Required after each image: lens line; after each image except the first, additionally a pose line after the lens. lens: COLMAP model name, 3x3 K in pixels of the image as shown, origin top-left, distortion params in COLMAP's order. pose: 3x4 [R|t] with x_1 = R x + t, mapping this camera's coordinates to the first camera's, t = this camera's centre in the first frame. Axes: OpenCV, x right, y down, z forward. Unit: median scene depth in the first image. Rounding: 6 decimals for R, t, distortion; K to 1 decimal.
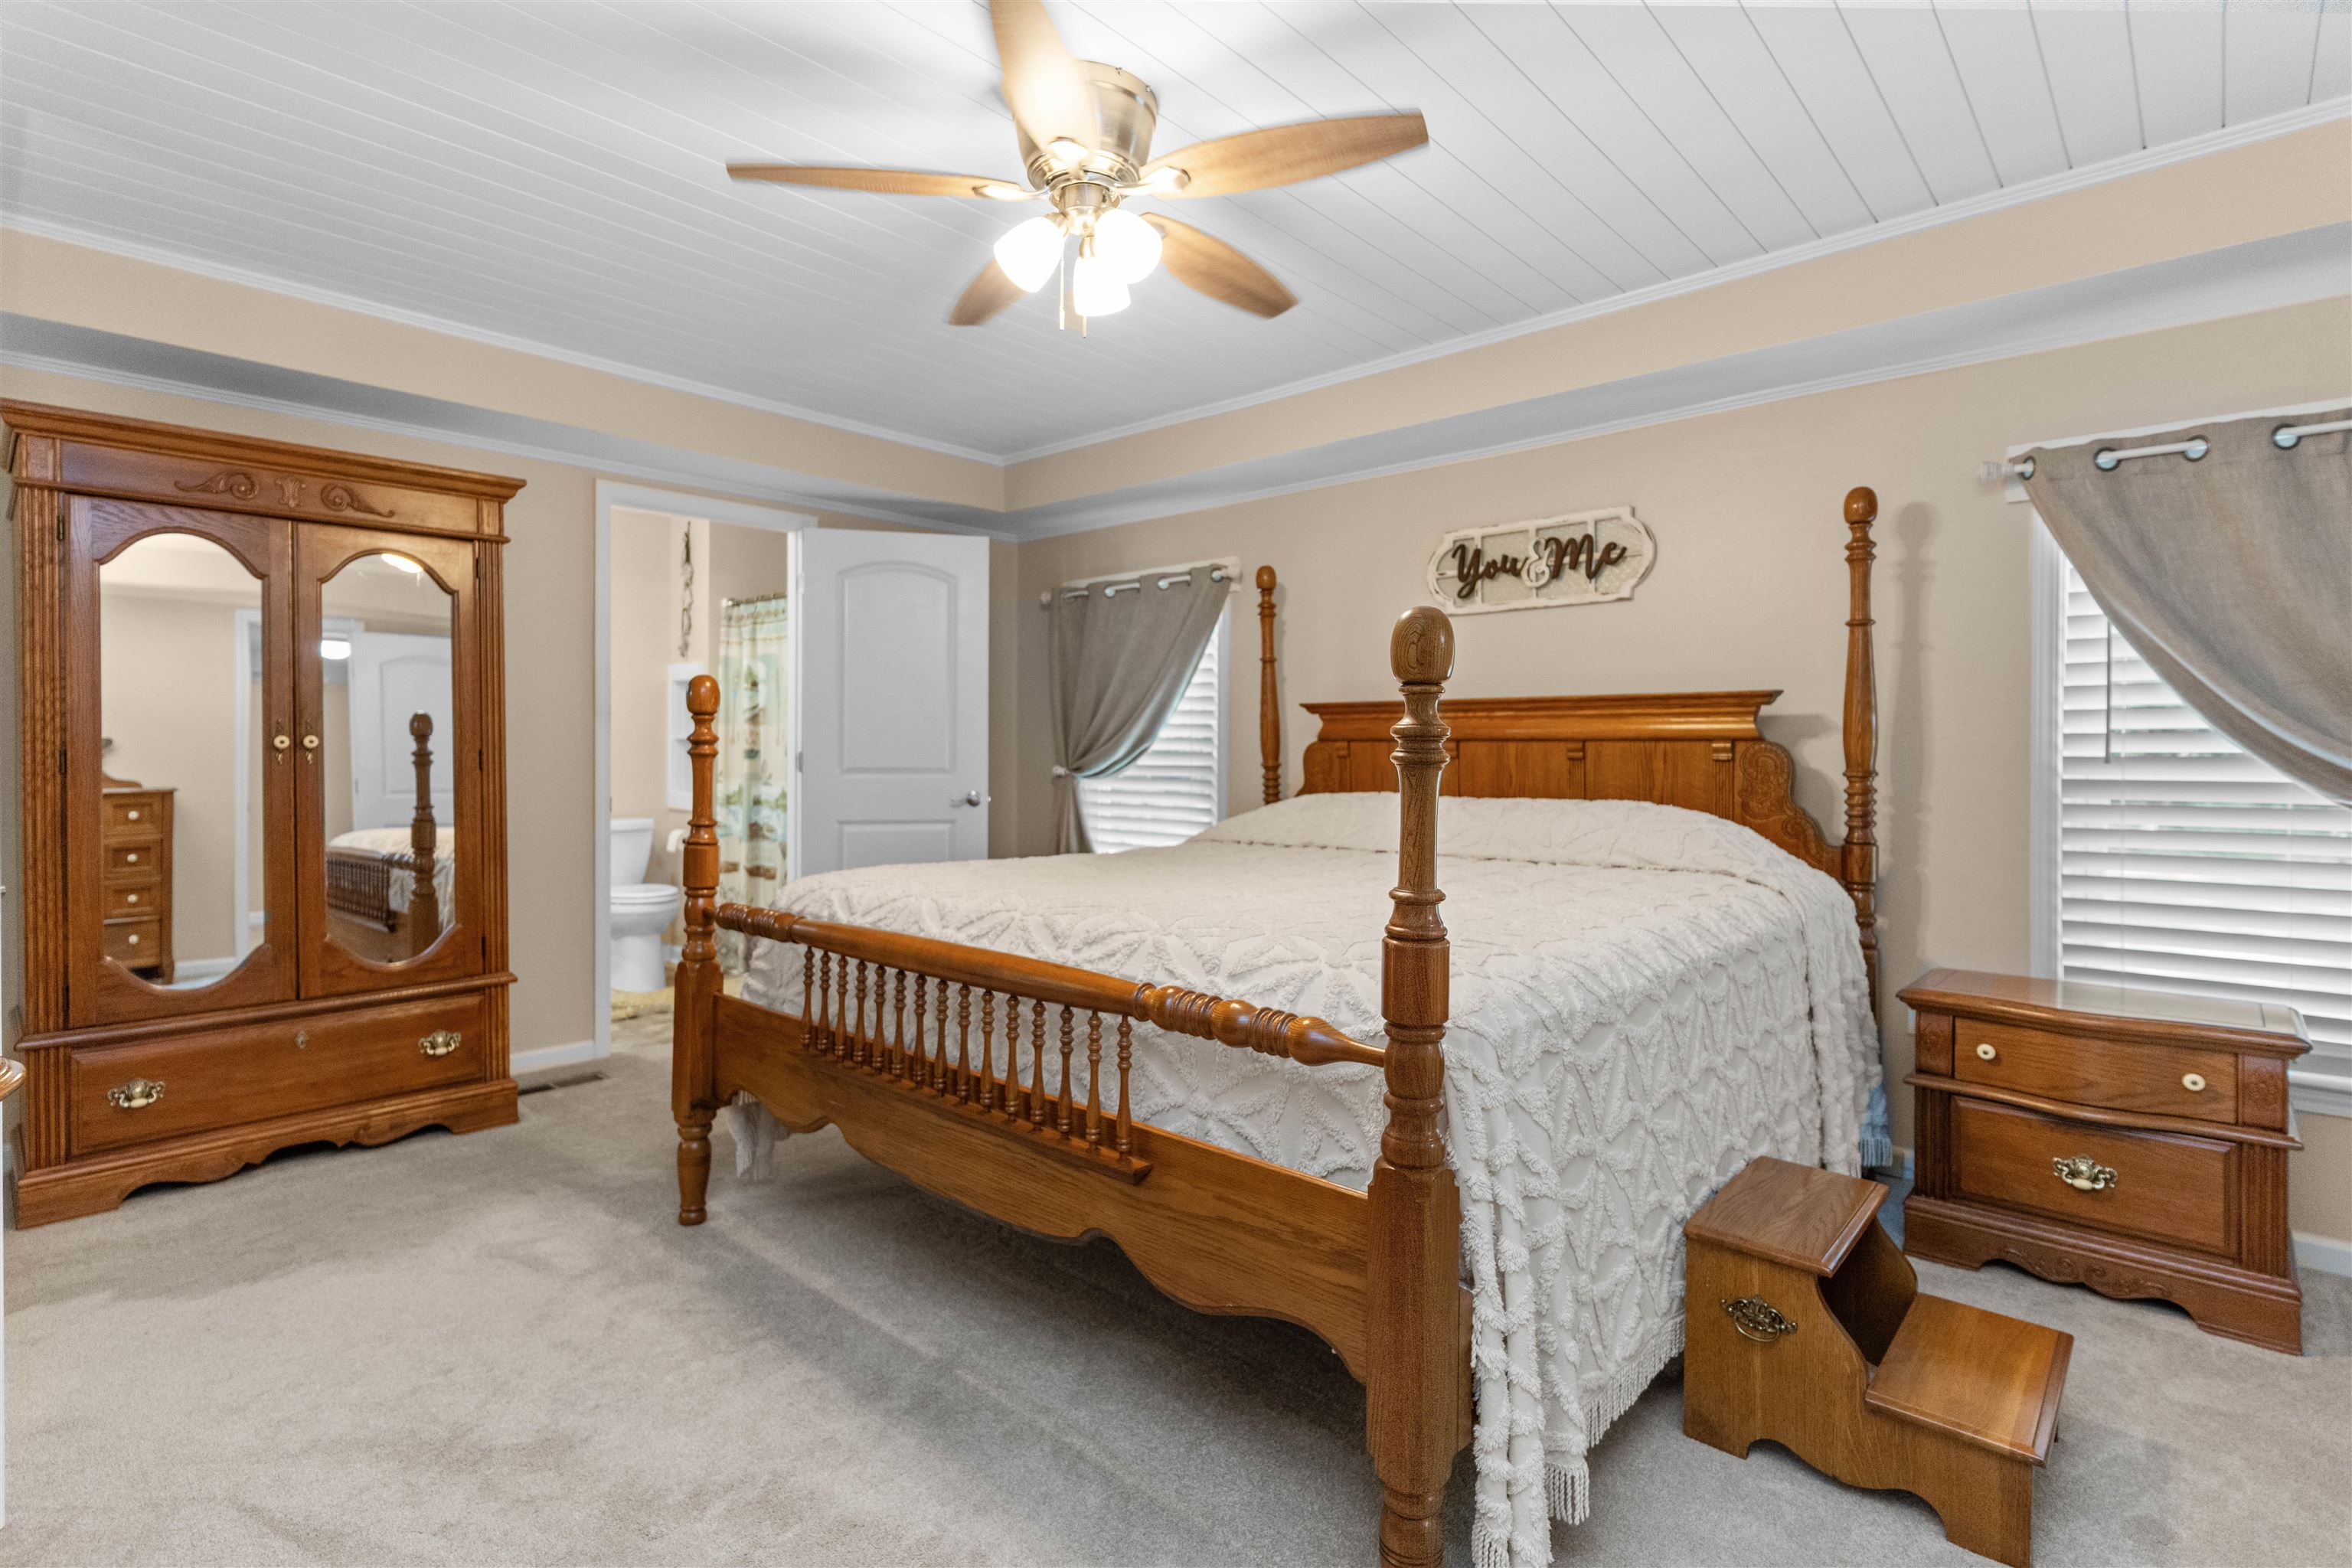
lens RADIAL K [[1109.5, 0, 1180.8], [0, 1109.5, 760.3], [0, 0, 1]] dist [0.003733, -0.000032]
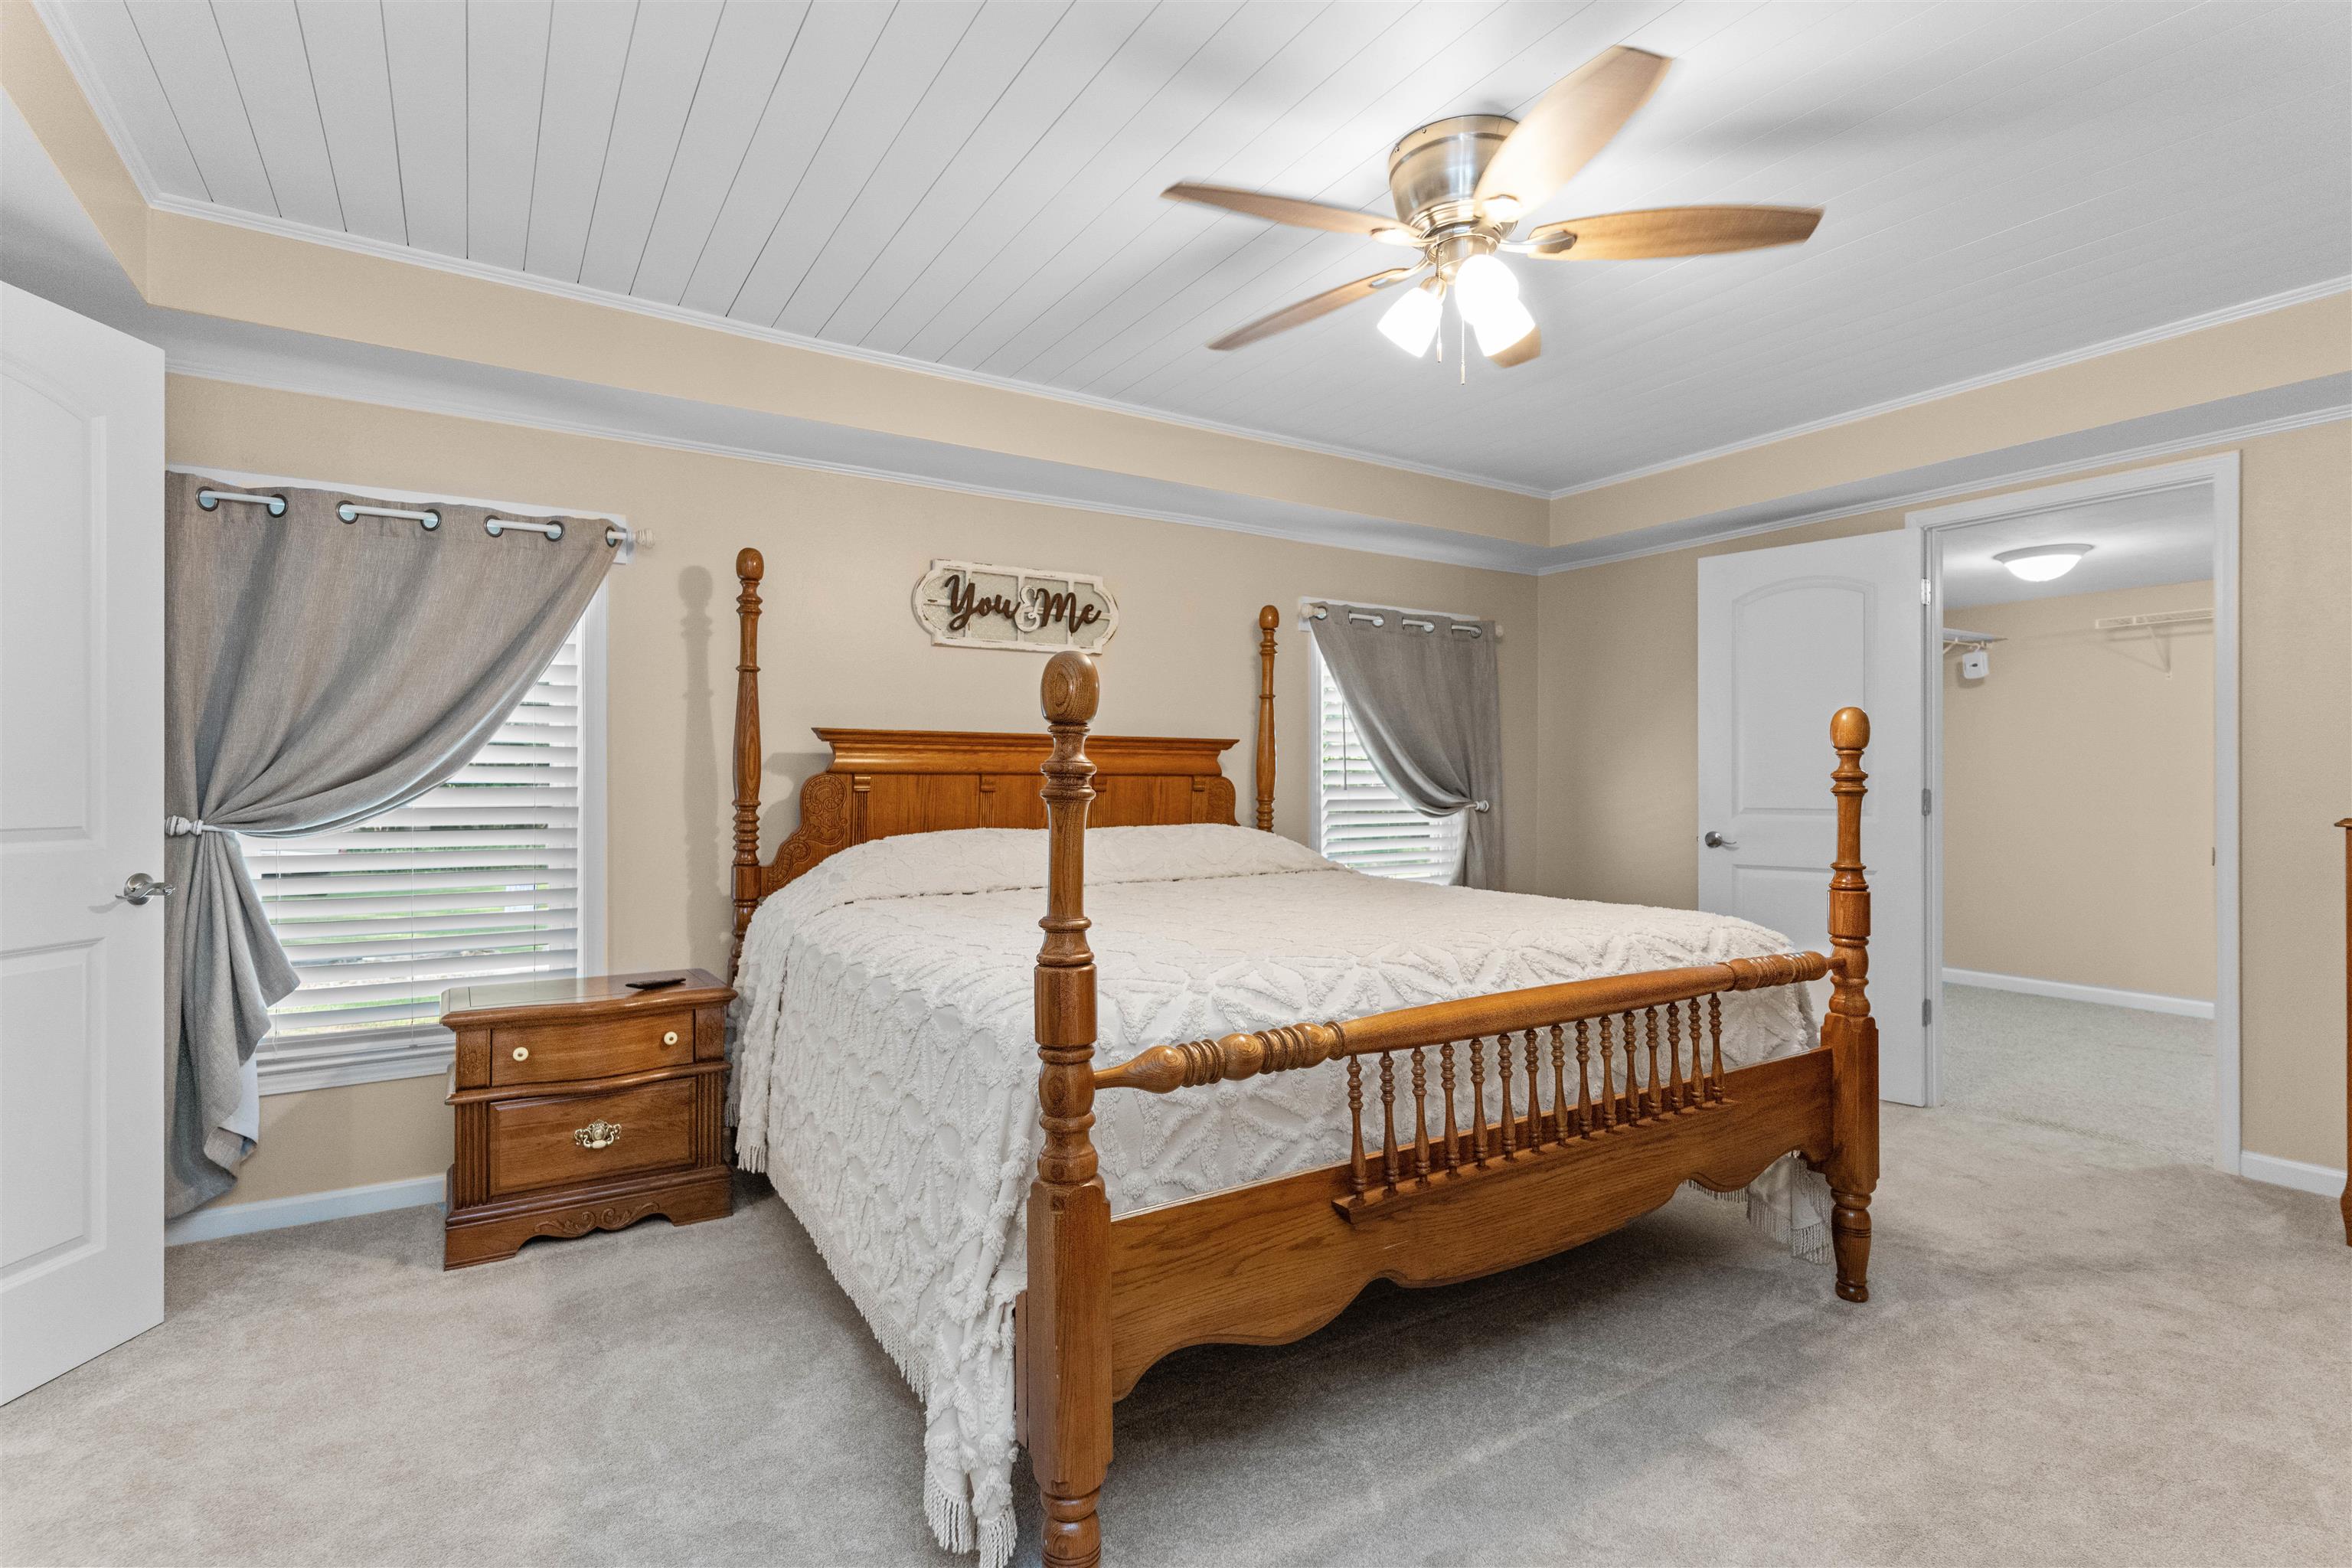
lens RADIAL K [[1109.5, 0, 1171.8], [0, 1109.5, 795.1], [0, 0, 1]] dist [0.003733, -0.000032]
pose [[0.284293, -0.018466, 0.958559, -0.754357], [0.005597, 0.999829, 0.017601, -0.016980], [-0.958721, 0.000361, 0.284348, 0.623542]]
